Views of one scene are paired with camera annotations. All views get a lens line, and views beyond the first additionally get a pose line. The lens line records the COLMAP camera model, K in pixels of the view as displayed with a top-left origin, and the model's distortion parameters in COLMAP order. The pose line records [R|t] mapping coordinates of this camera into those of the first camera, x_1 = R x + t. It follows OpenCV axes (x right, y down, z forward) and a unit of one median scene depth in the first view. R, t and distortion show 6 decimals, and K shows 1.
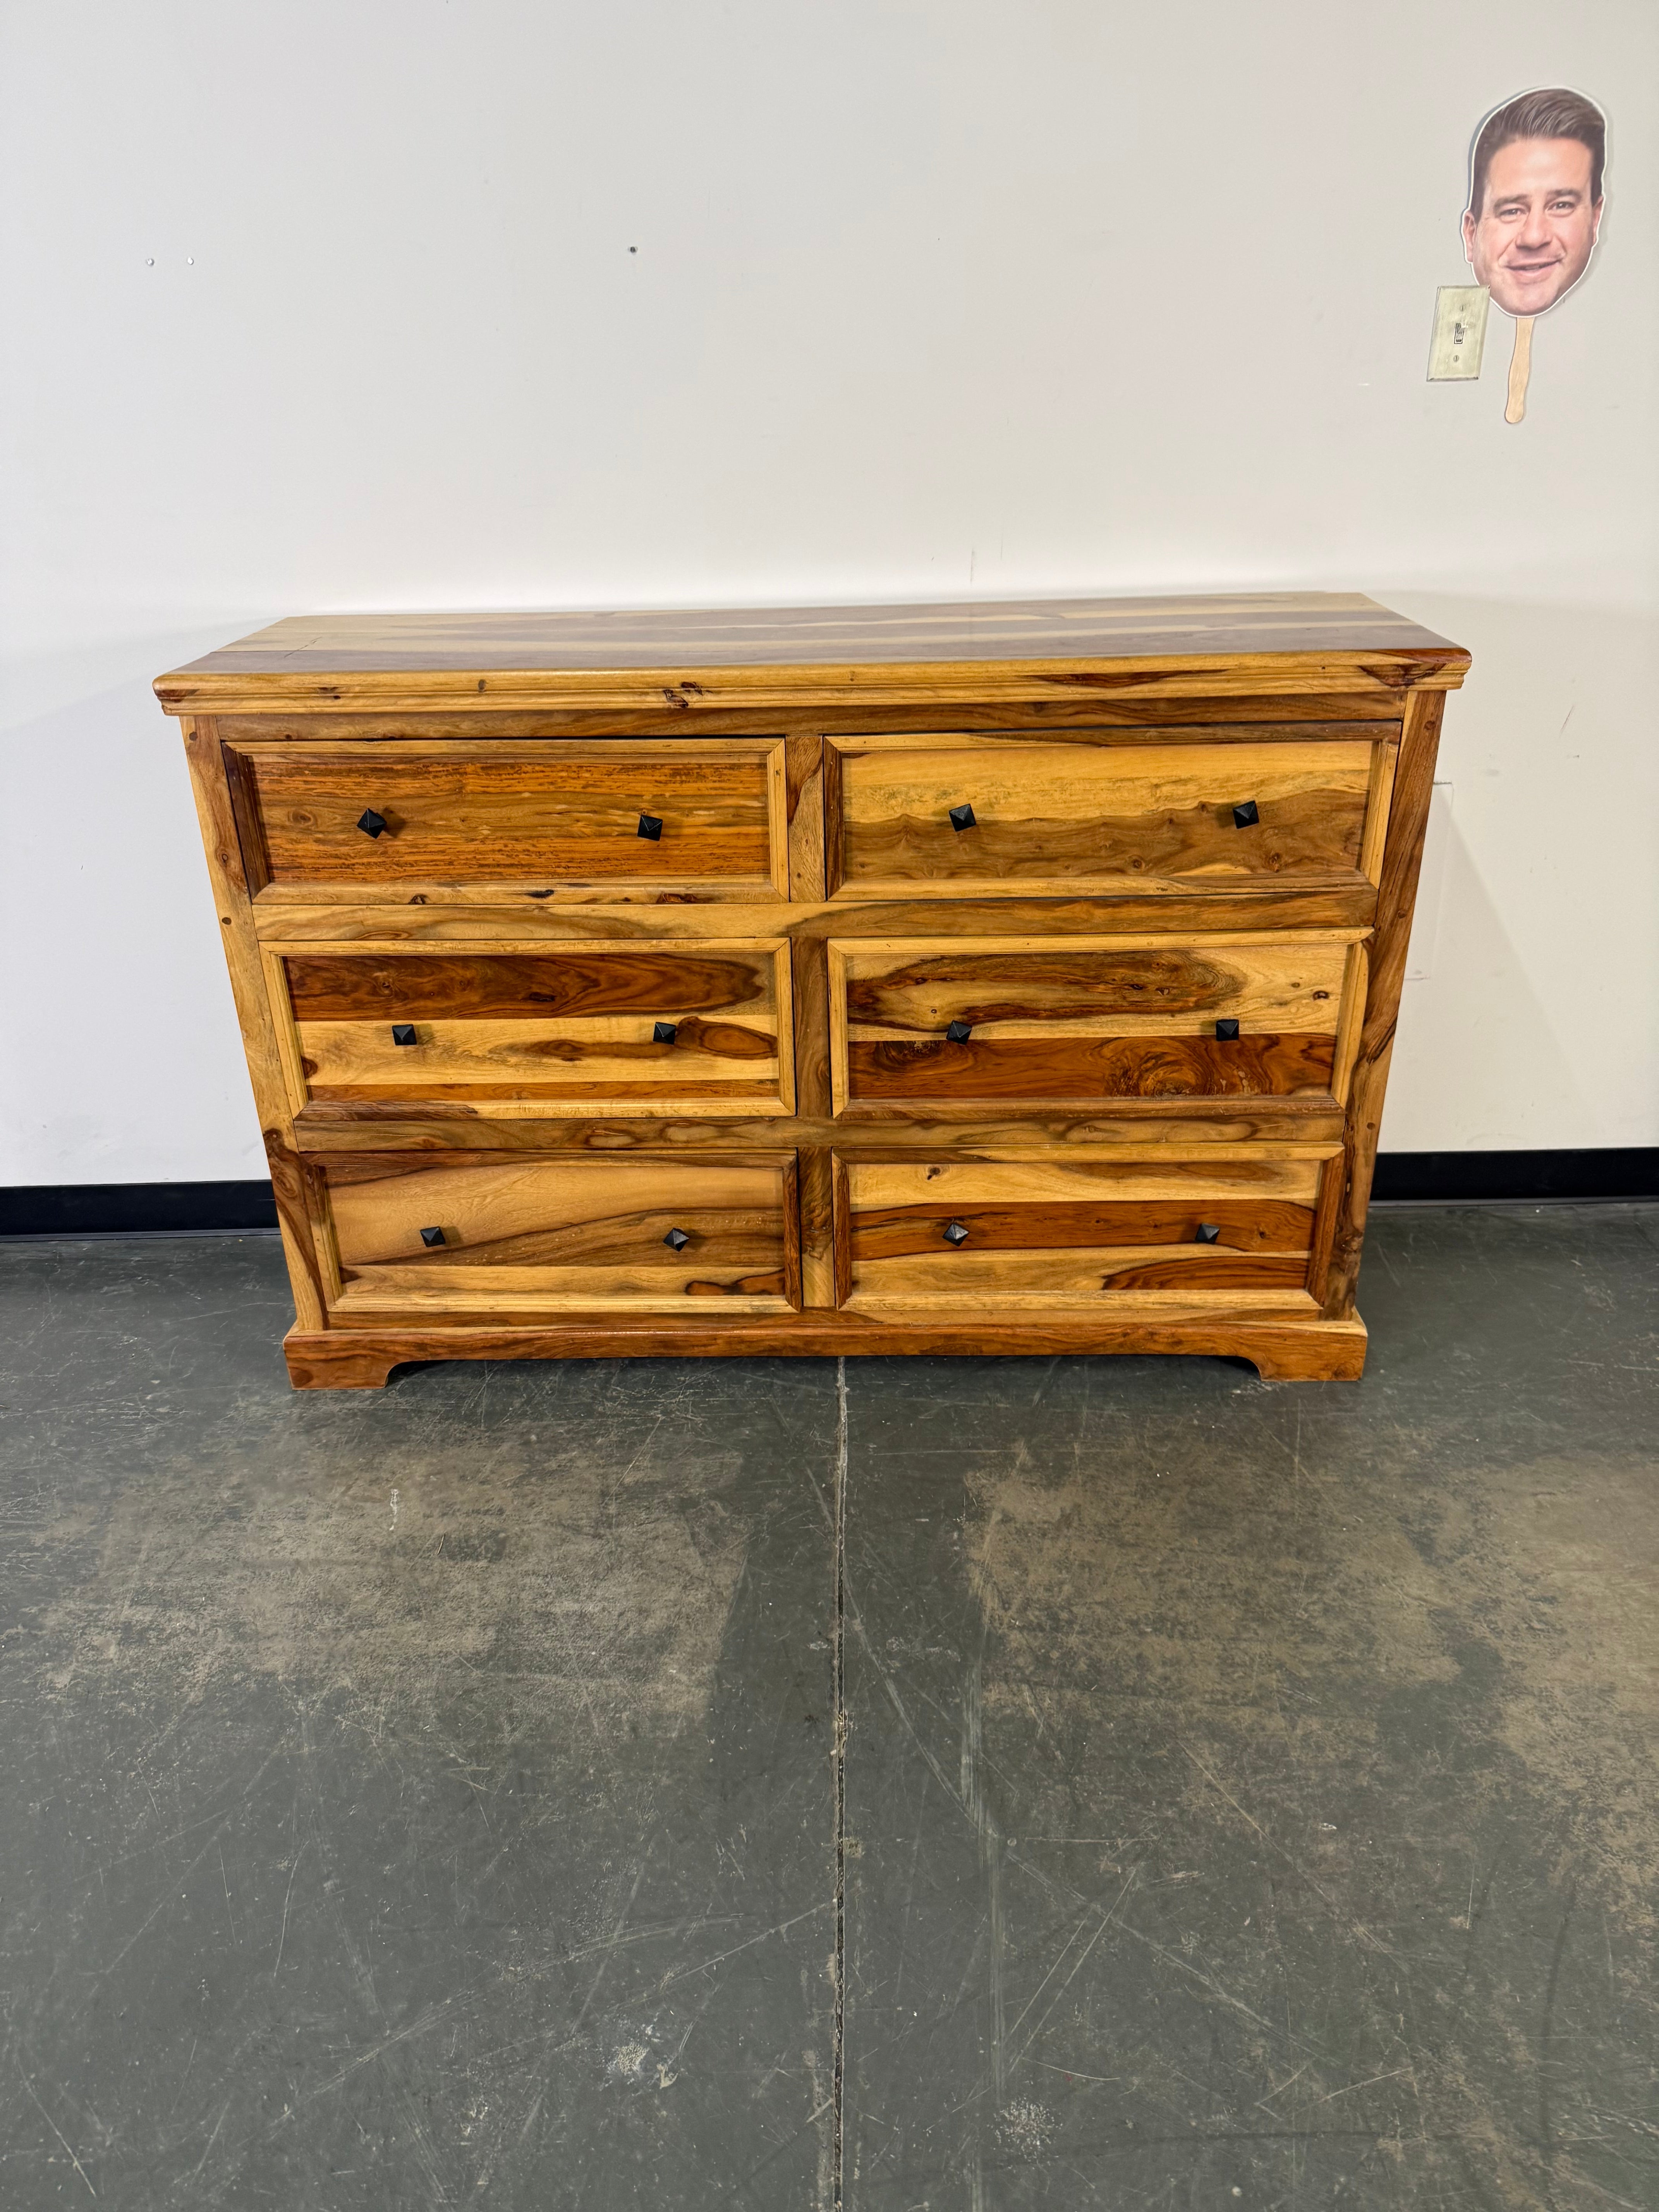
lens RADIAL K [[1590.1, 0, 818.6], [0, 1590.1, 1123.1], [0, 0, 1]] dist [0.025063, -0.048697]
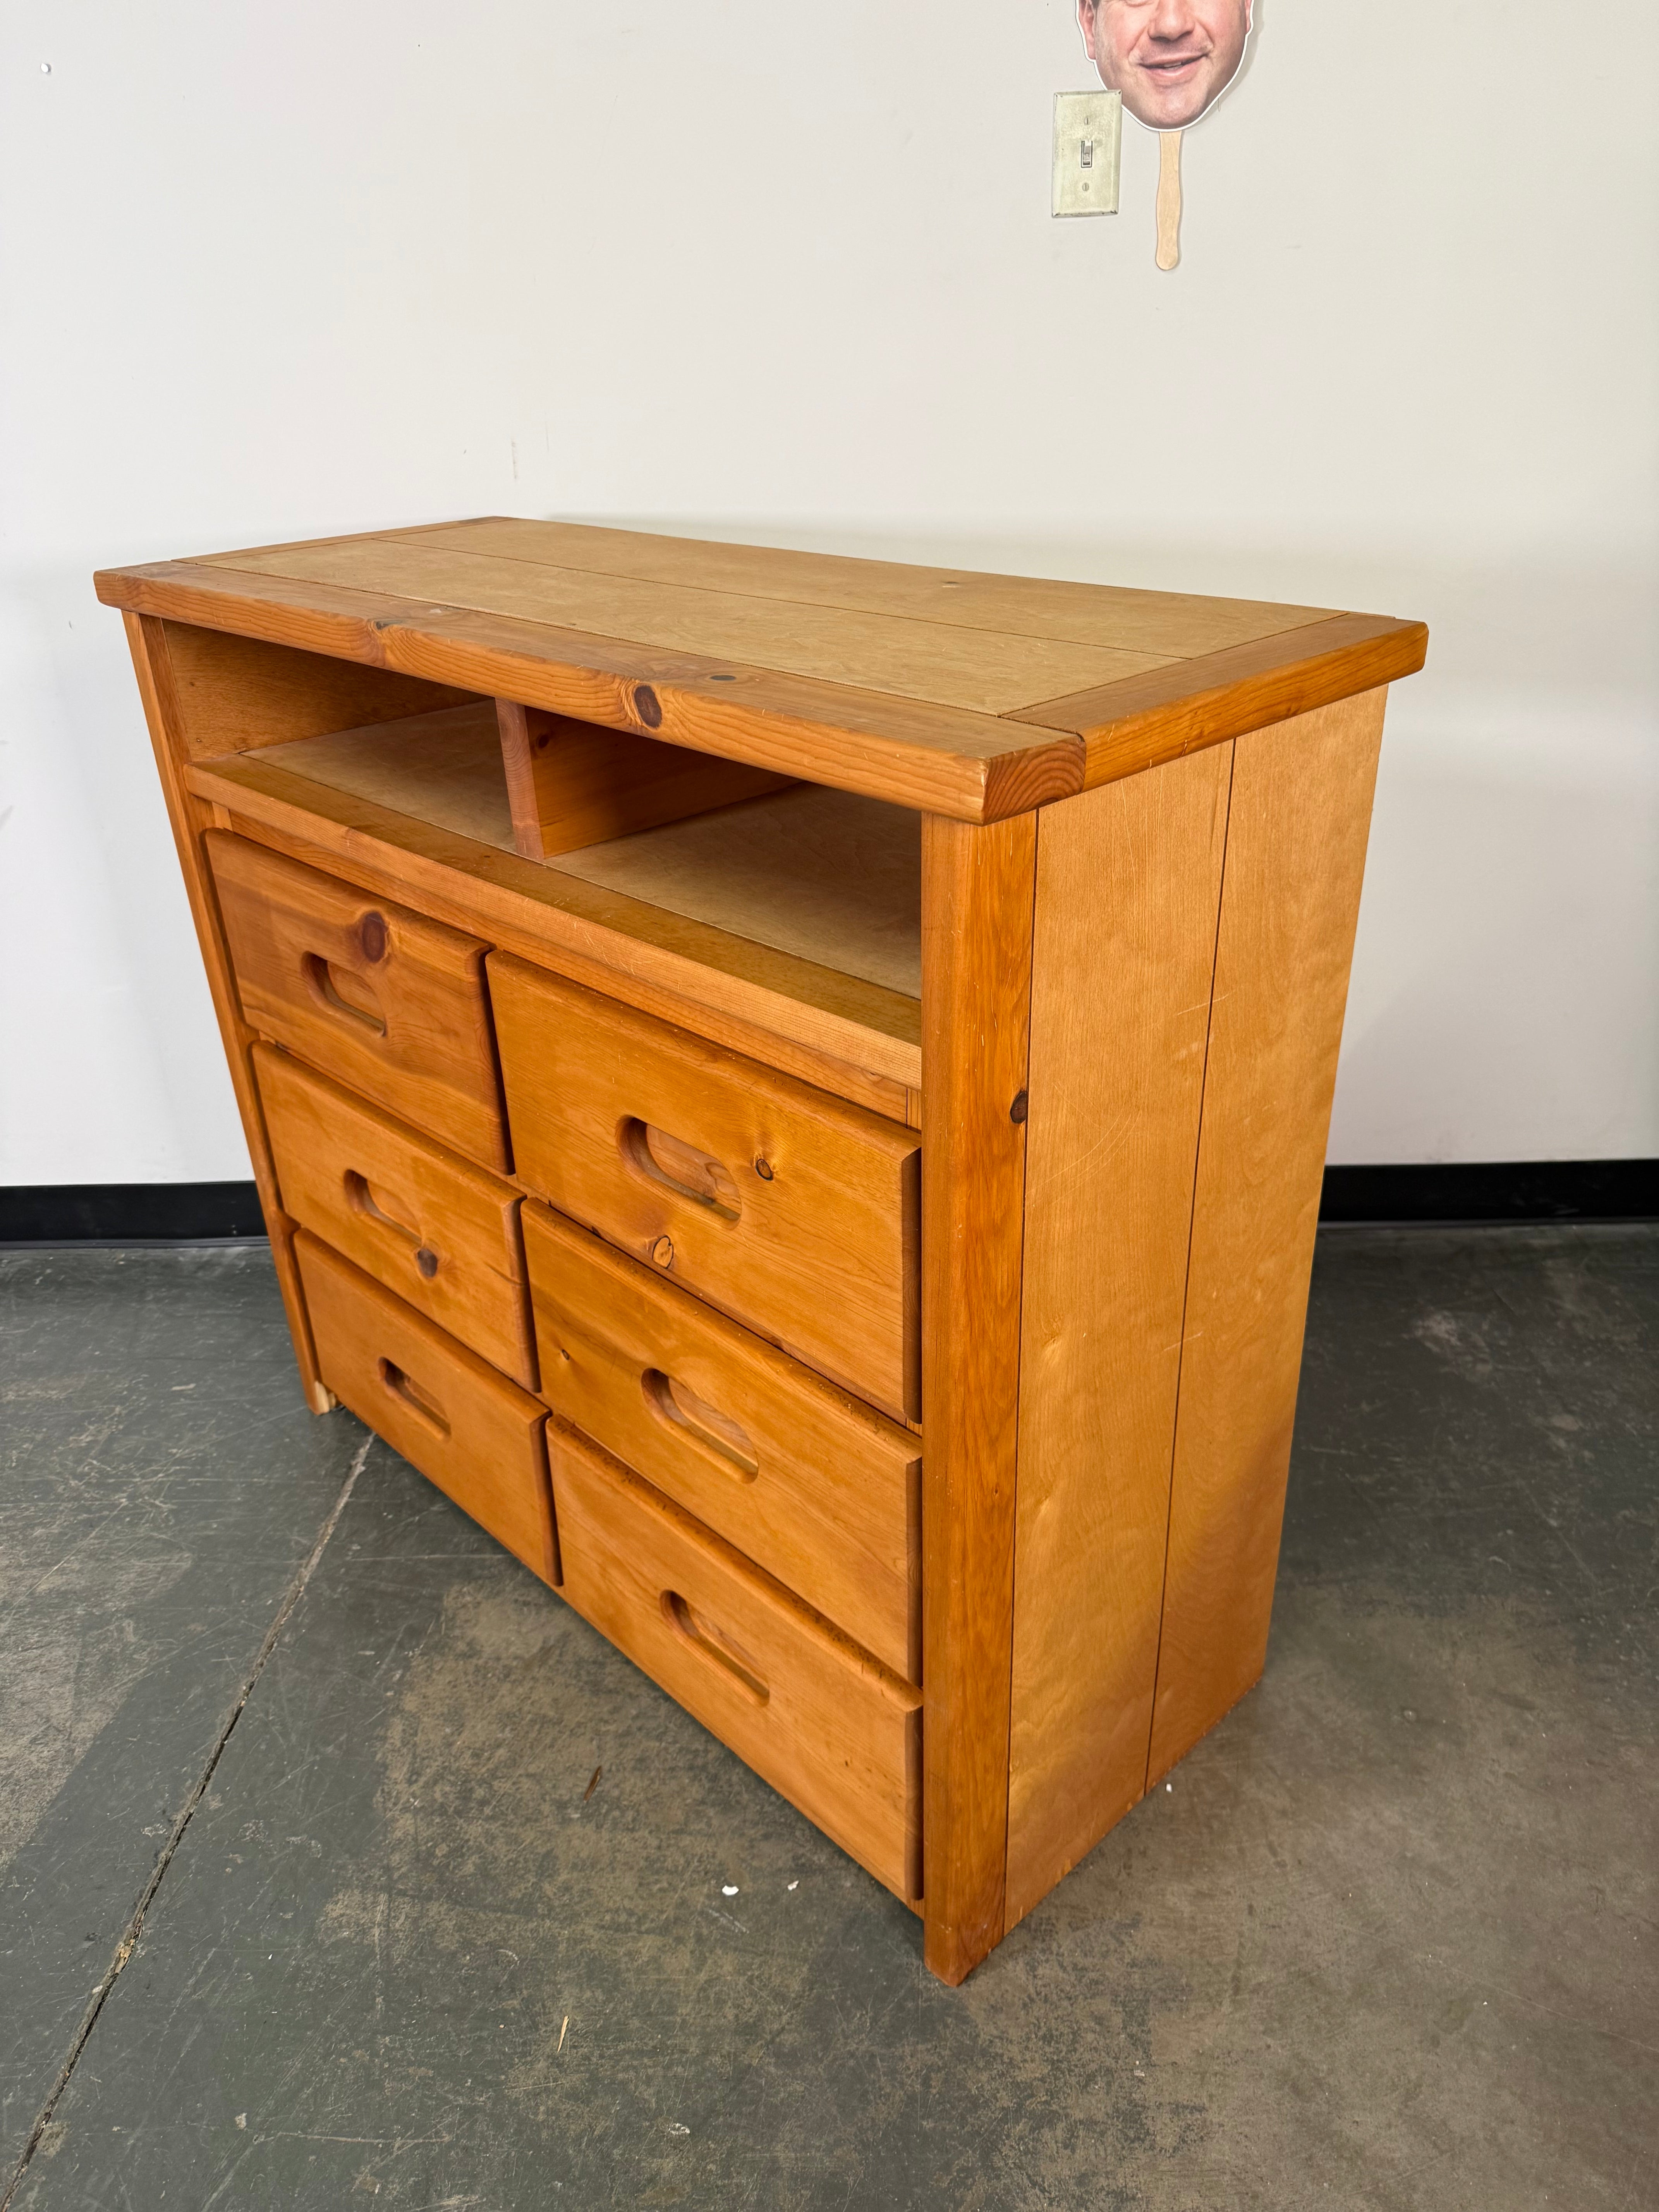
lens RADIAL K [[1609.6, 0, 823.1], [0, 1609.6, 1095.6], [0, 0, 1]] dist [0.001685, -0.006421]
pose [[0.999139, 0.004299, -0.041273, 0.361780], [-0.003505, 0.999808, 0.019288, -0.052085], [0.041348, -0.019126, 0.998962, 0.222391]]
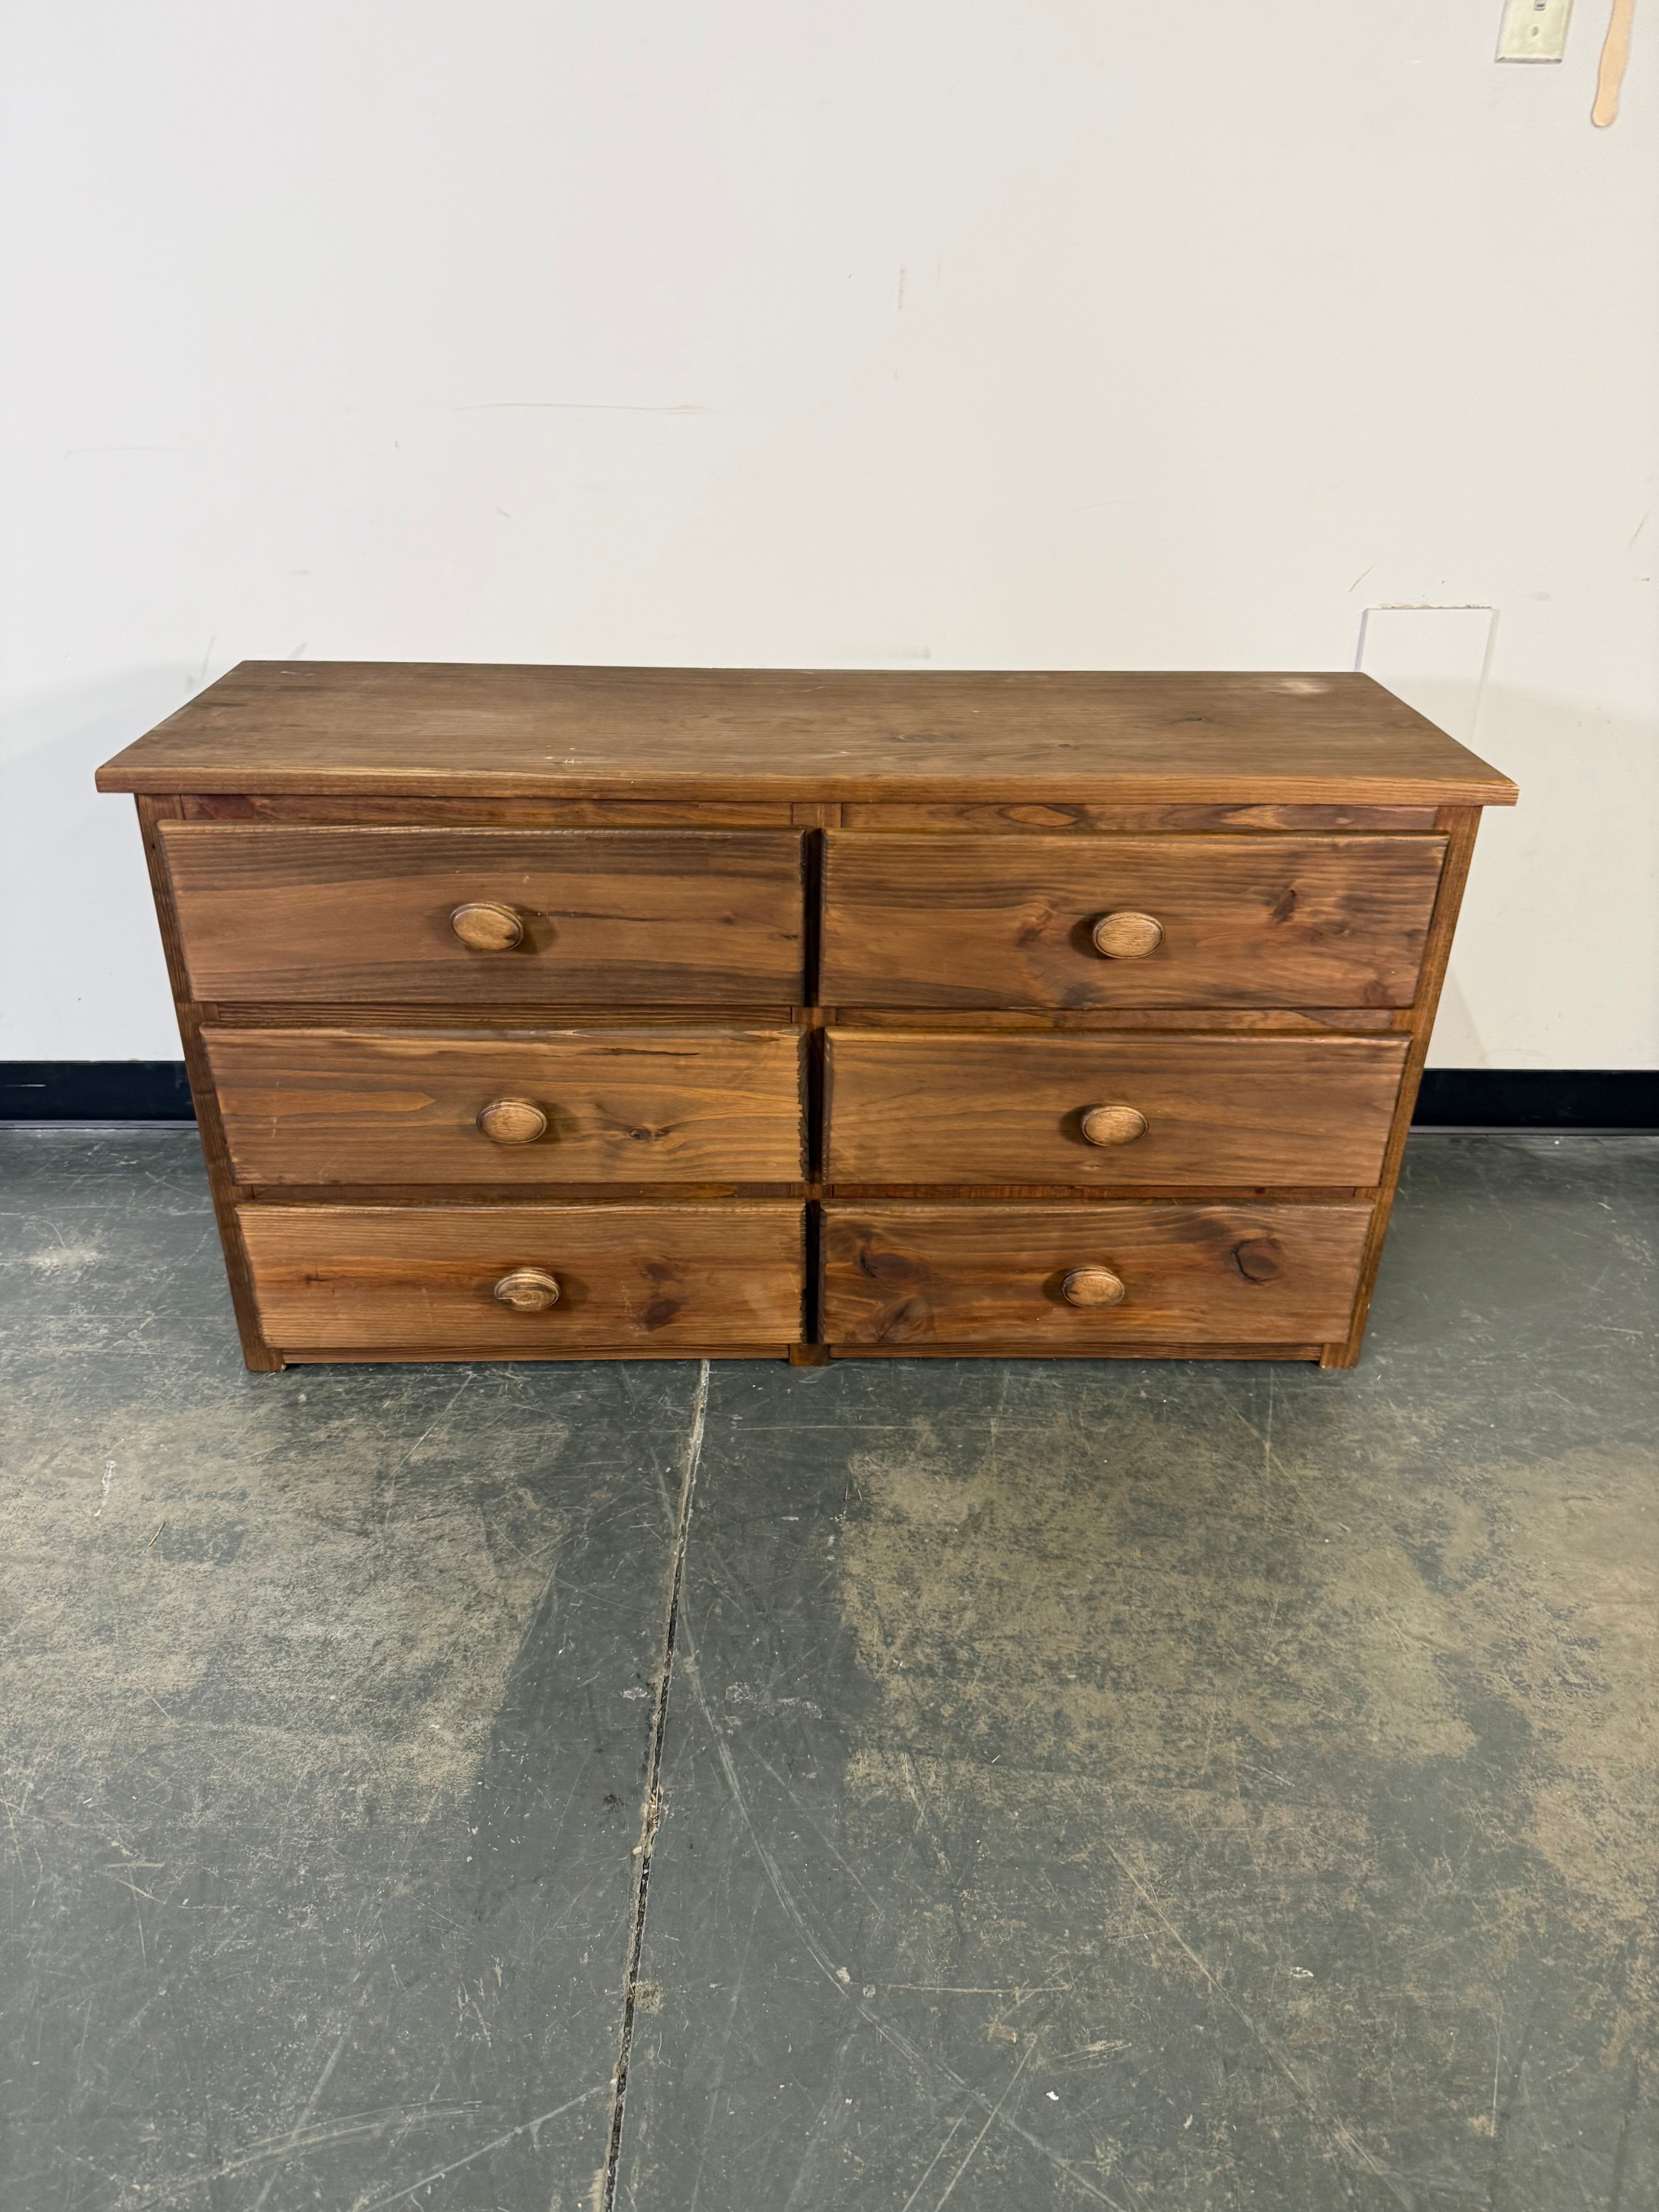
lens RADIAL K [[1609.2, 0, 832.4], [0, 1609.2, 1100.4], [0, 0, 1]] dist [-0.000887, -0.008836]
pose [[0.998971, 0.028623, 0.035190, 0.058174], [-0.029987, 0.998794, 0.038864, 0.016804], [-0.034035, -0.039879, 0.998625, 0.249690]]
